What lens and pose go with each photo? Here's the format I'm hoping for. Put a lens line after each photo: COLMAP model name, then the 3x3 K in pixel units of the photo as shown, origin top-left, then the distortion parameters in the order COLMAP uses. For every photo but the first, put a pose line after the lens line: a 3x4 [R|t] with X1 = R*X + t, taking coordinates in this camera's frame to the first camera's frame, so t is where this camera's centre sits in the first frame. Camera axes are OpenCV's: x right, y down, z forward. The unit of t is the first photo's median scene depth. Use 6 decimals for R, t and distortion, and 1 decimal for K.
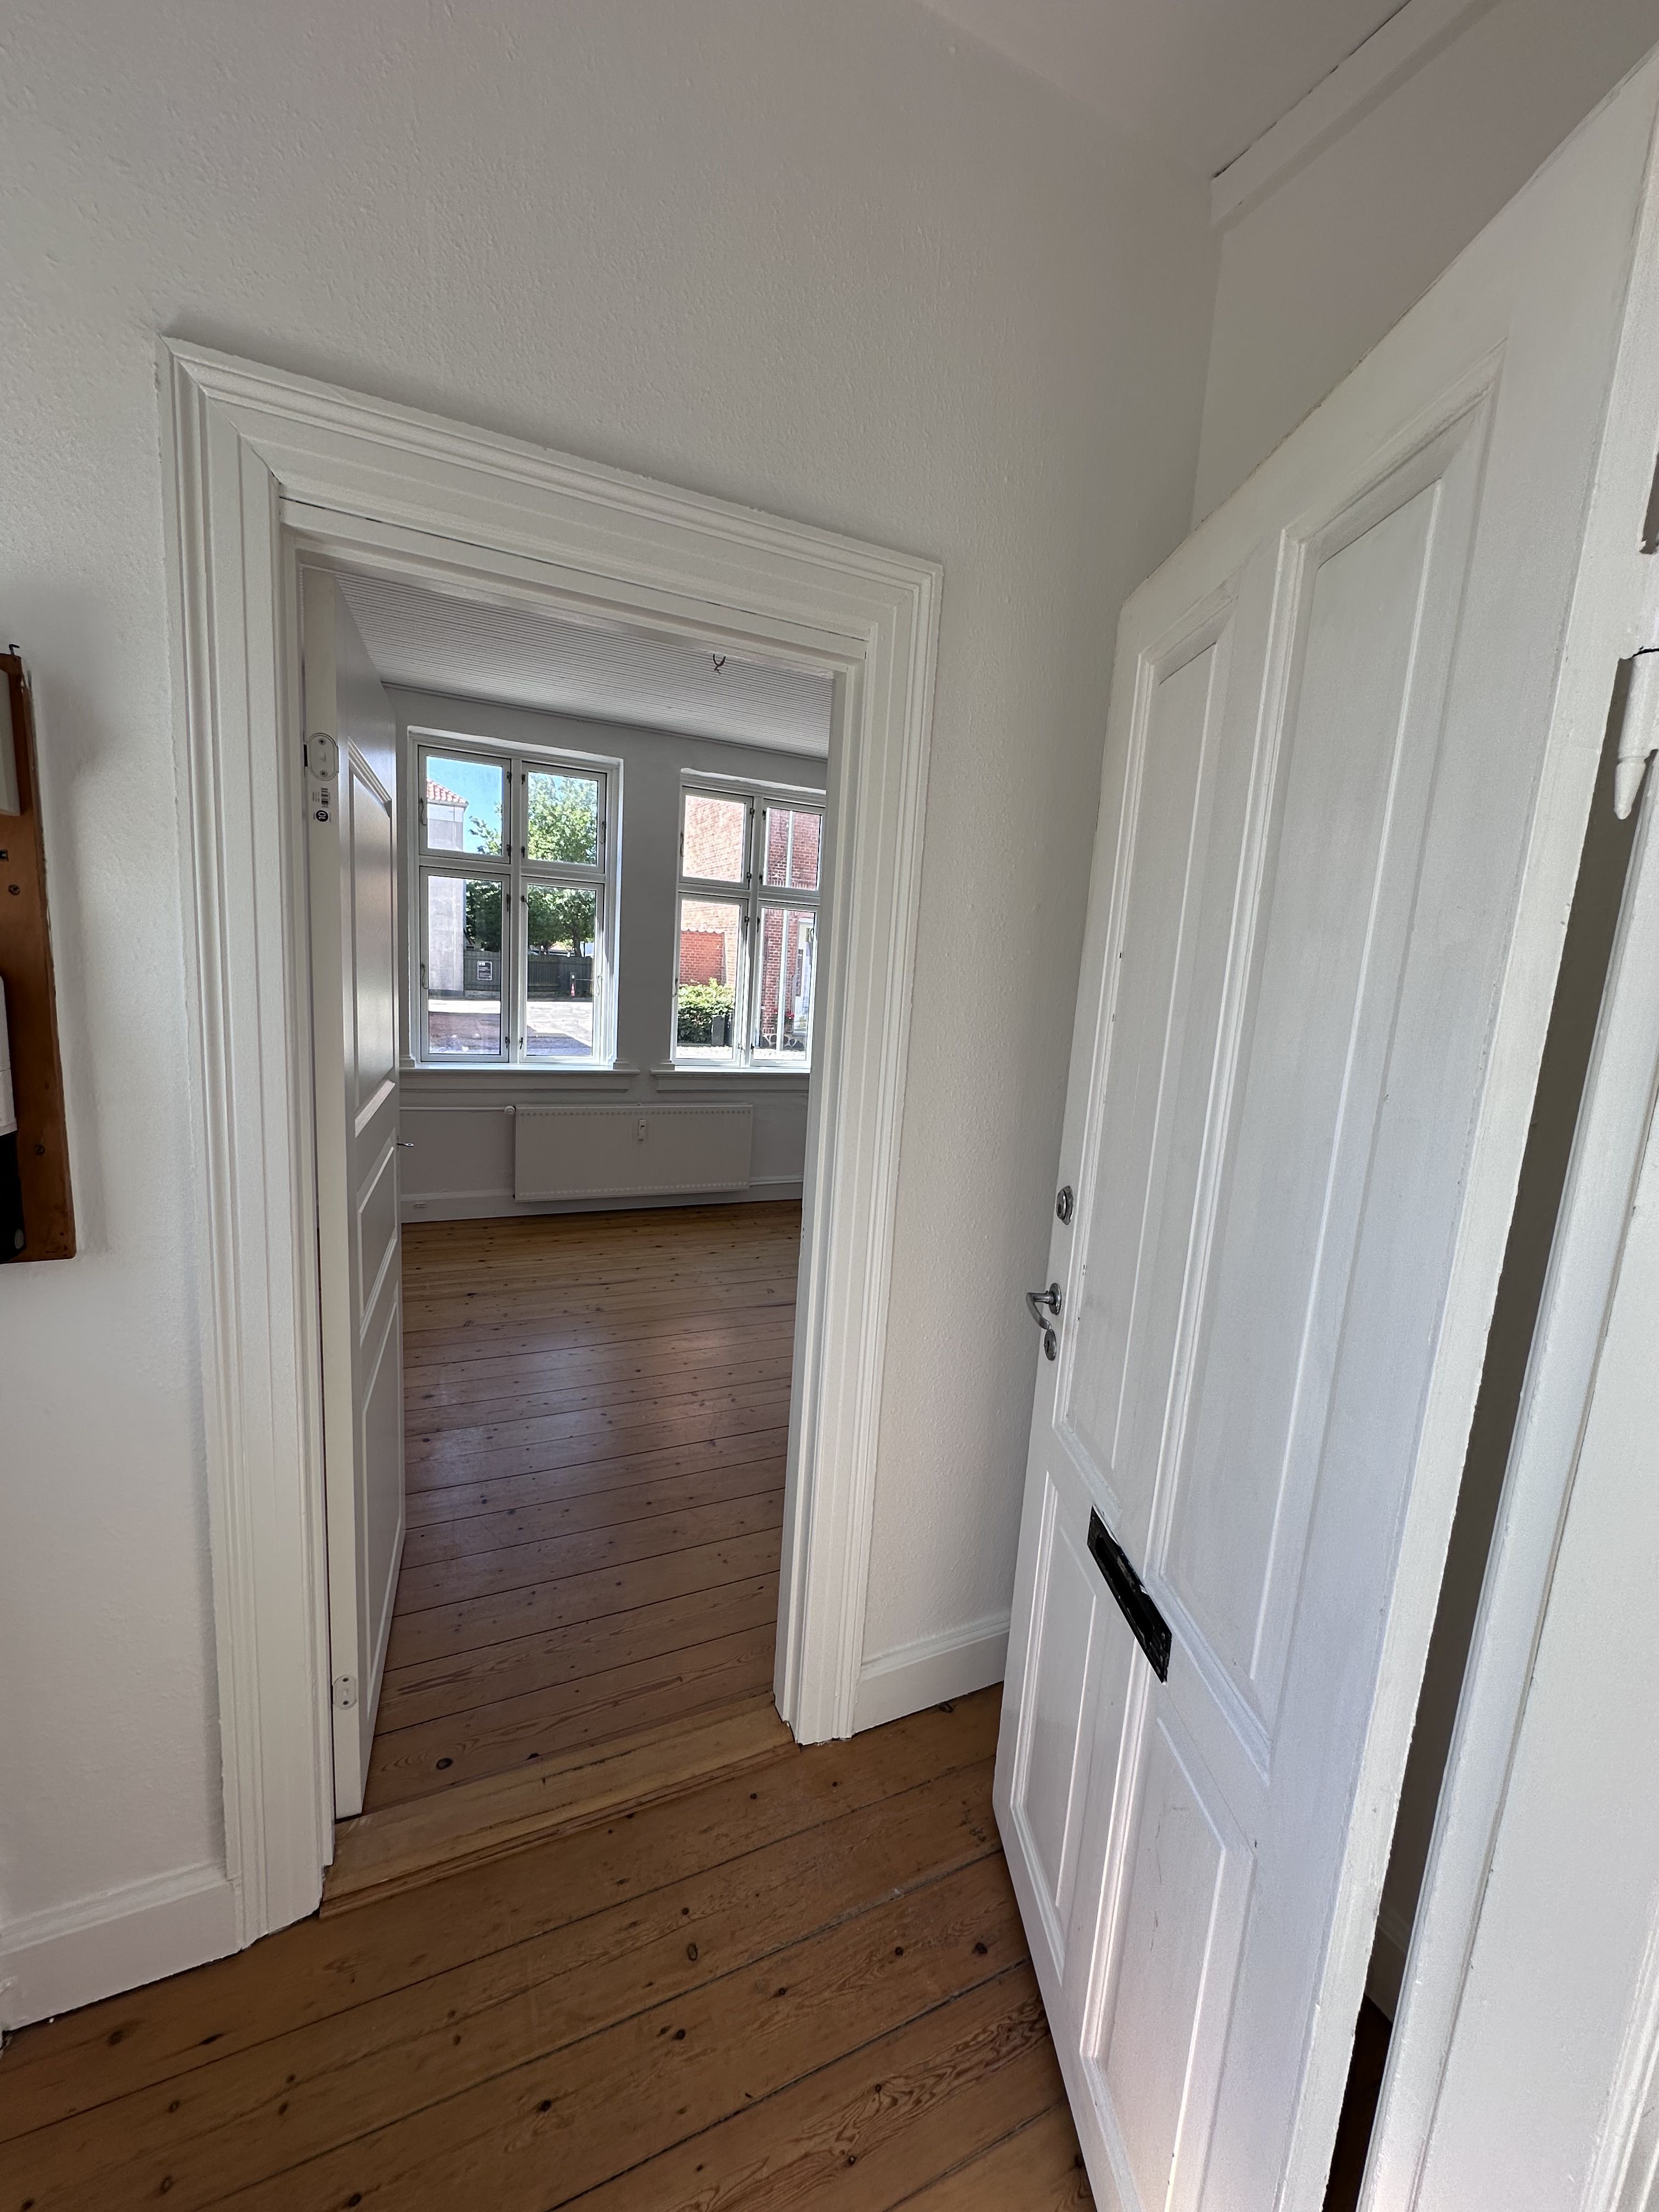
lens RADIAL K [[883.1, 0, 826.5], [0, 883.1, 1106.7], [0, 0, 1]] dist [-0.012896, 0.000100]
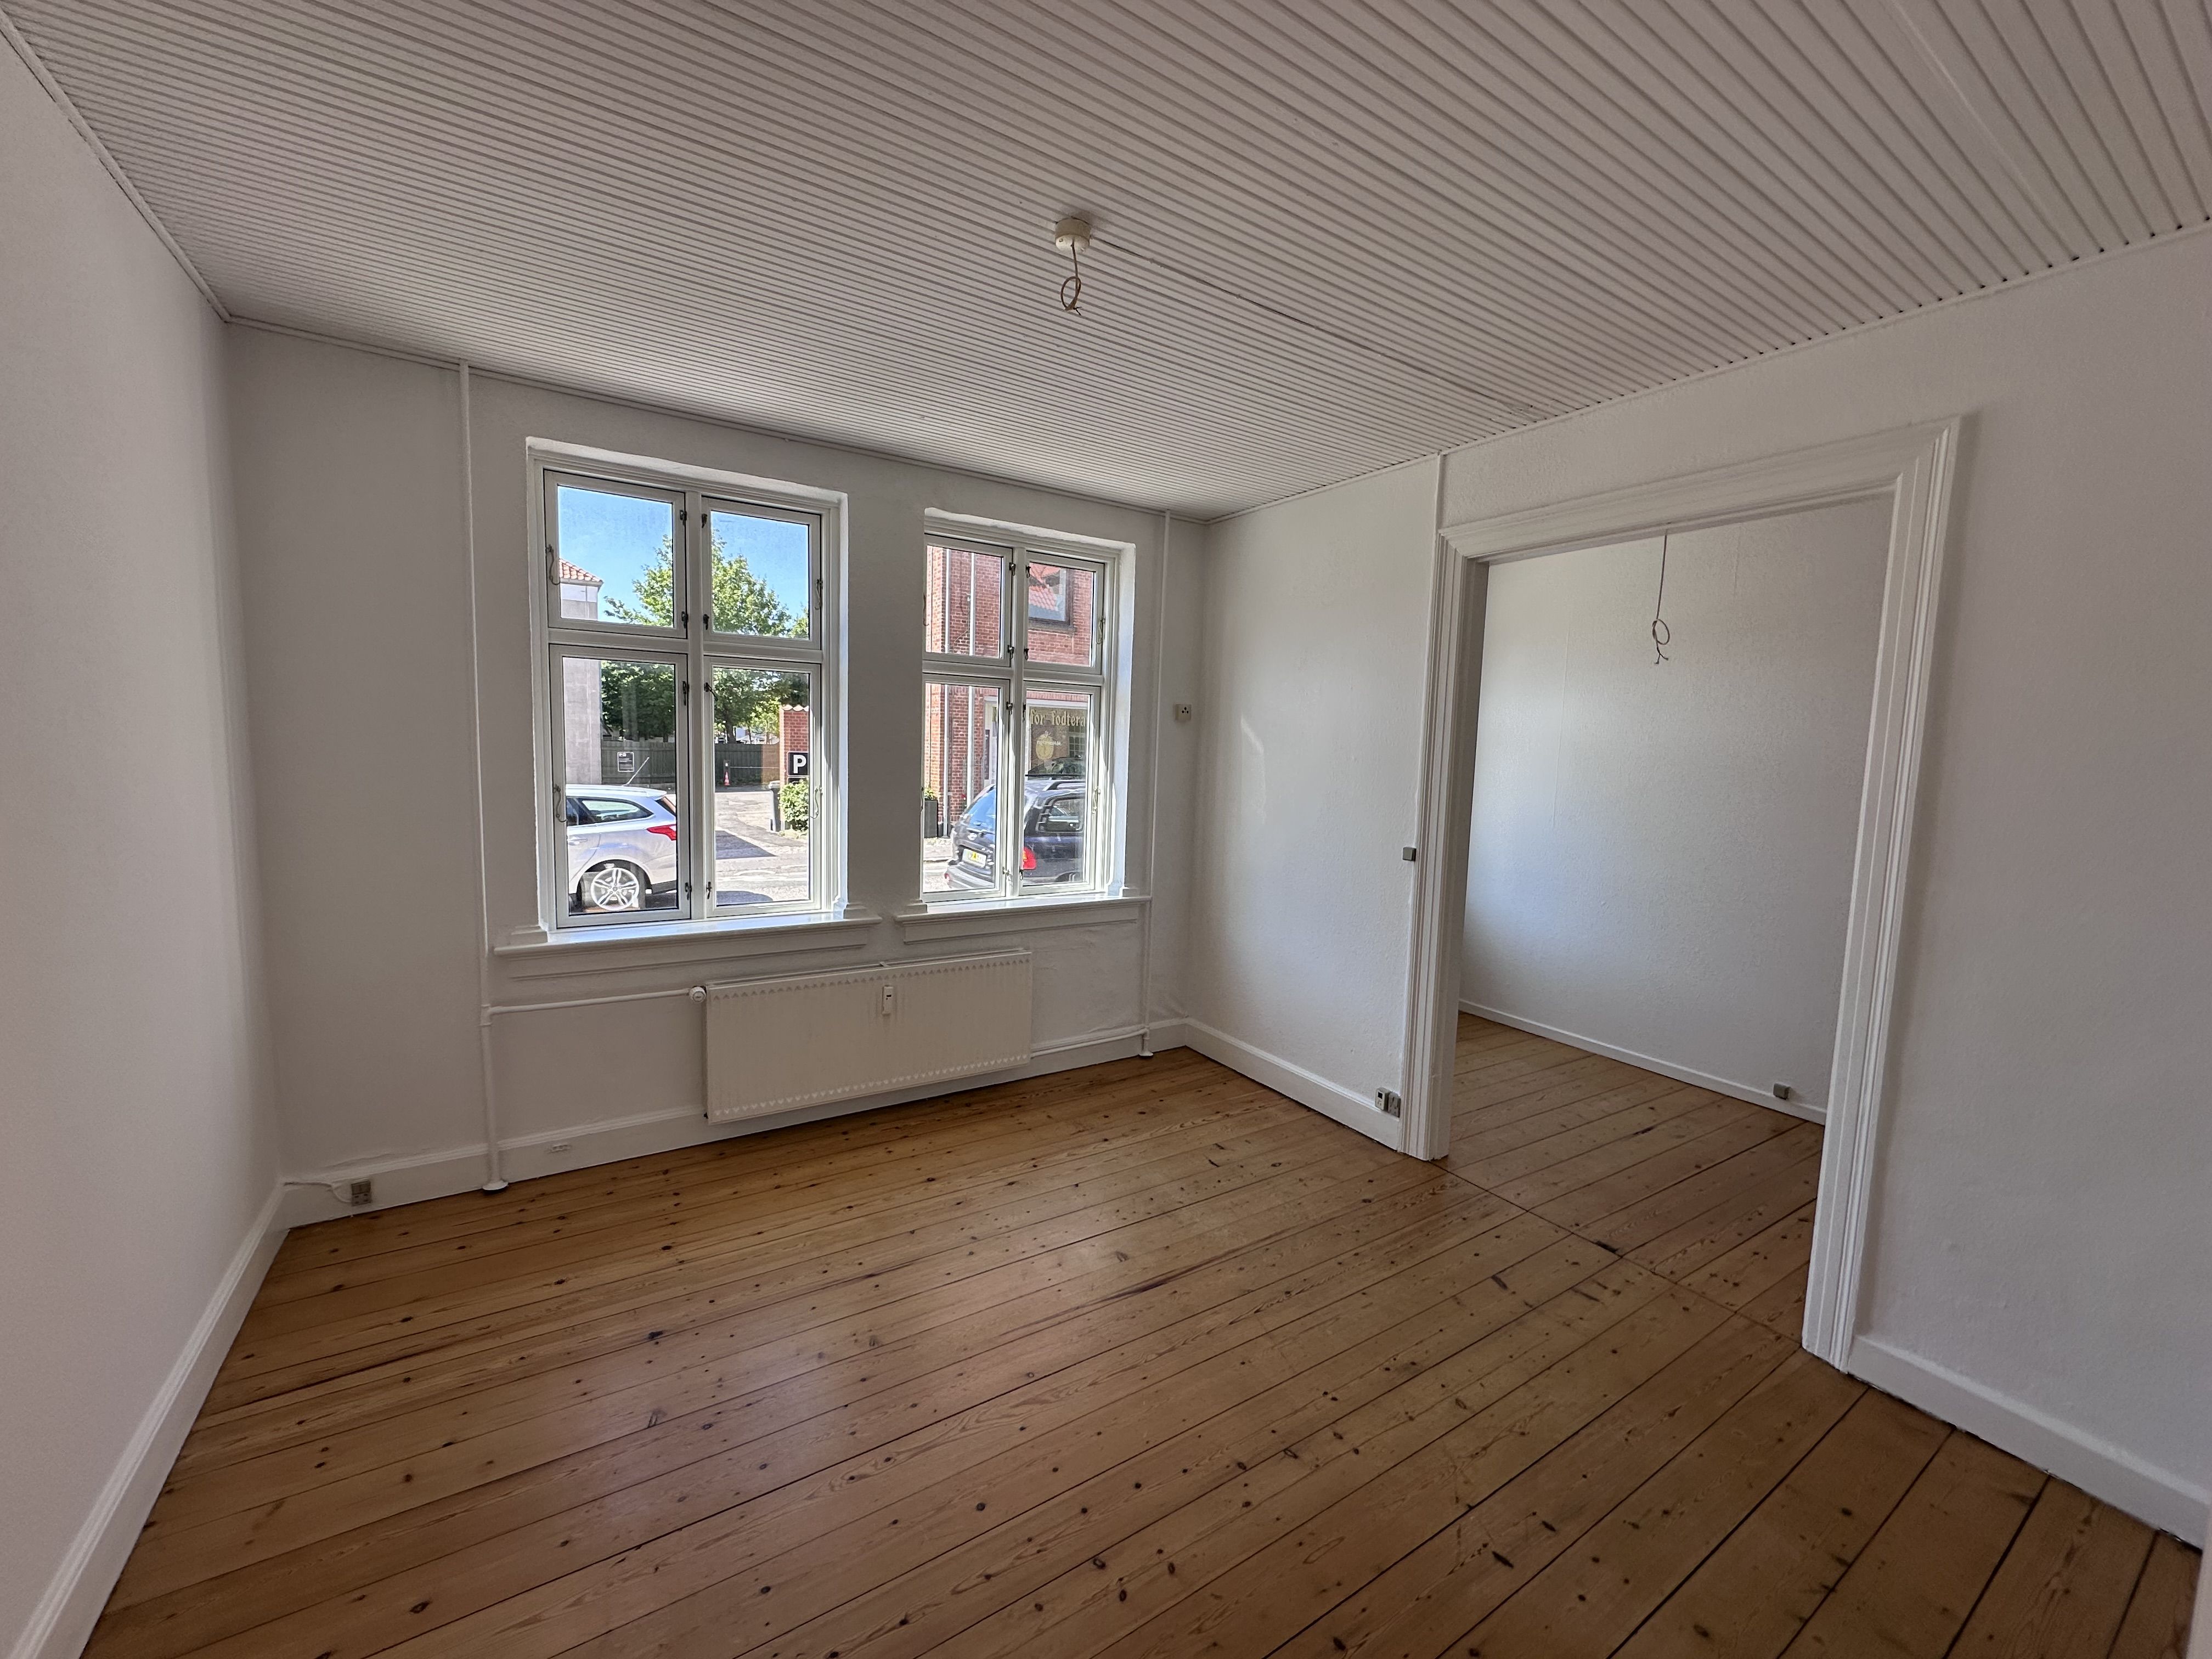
lens RADIAL K [[883.1, 0, 1110.0], [0, 883.1, 826.9], [0, 0, 1]] dist [-0.012896, 0.000100]
pose [[0.989867, -0.046416, 0.134195, -0.119080], [0.054272, 0.996984, -0.055482, -0.064784], [-0.131215, 0.062203, 0.989400, 0.254355]]
